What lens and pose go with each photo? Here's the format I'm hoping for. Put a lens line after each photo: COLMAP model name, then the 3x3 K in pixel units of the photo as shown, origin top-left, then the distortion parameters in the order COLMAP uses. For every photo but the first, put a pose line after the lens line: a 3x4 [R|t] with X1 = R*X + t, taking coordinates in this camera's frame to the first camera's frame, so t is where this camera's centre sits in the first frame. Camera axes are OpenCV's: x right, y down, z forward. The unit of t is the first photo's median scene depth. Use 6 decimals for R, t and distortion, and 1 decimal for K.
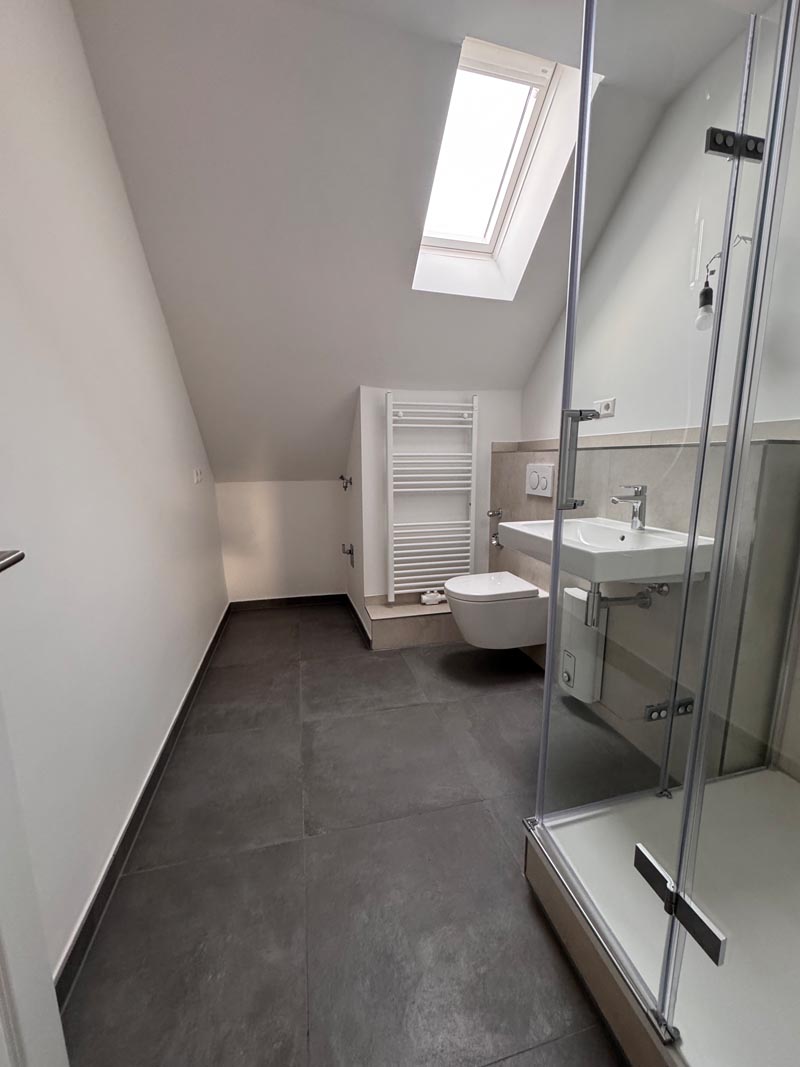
lens RADIAL K [[426.8, 0, 399.7], [0, 426.8, 534.0], [0, 0, 1]] dist [0.000580, 0.000301]
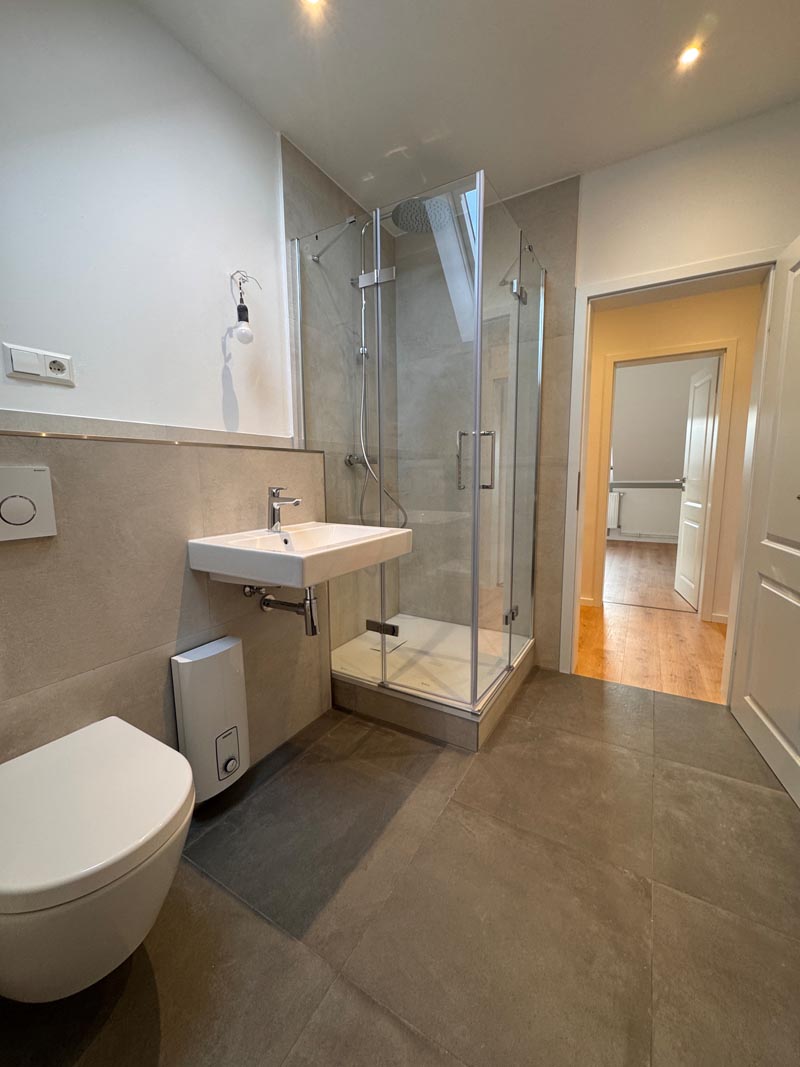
lens RADIAL K [[426.8, 0, 399.1], [0, 426.8, 536.8], [0, 0, 1]] dist [0.000580, 0.000301]
pose [[-0.717198, -0.092853, 0.690656, -0.315854], [0.127383, 0.956917, 0.260929, -0.214012], [-0.685128, 0.275115, -0.674471, 1.414904]]
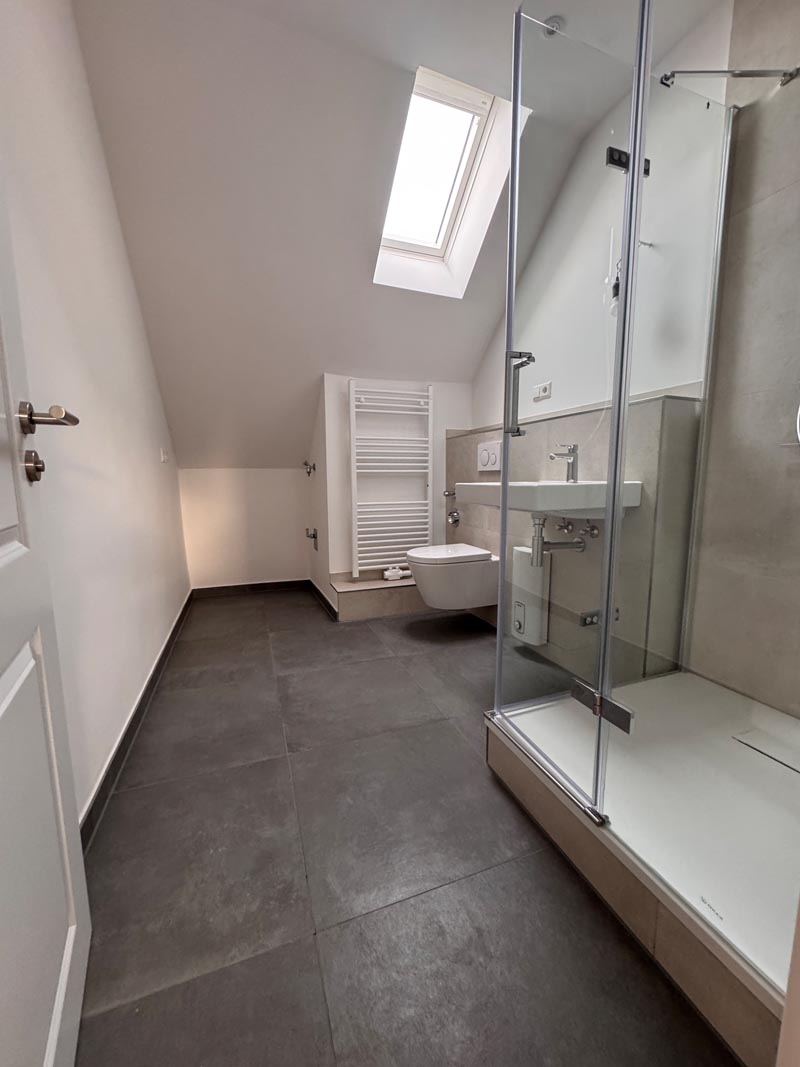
lens RADIAL K [[426.8, 0, 400.2], [0, 426.8, 533.3], [0, 0, 1]] dist [0.000580, 0.000301]
pose [[0.993913, -0.013793, 0.109299, -0.041306], [0.018405, 0.998977, -0.041304, 0.161252], [-0.108618, 0.043064, 0.993150, -0.105860]]
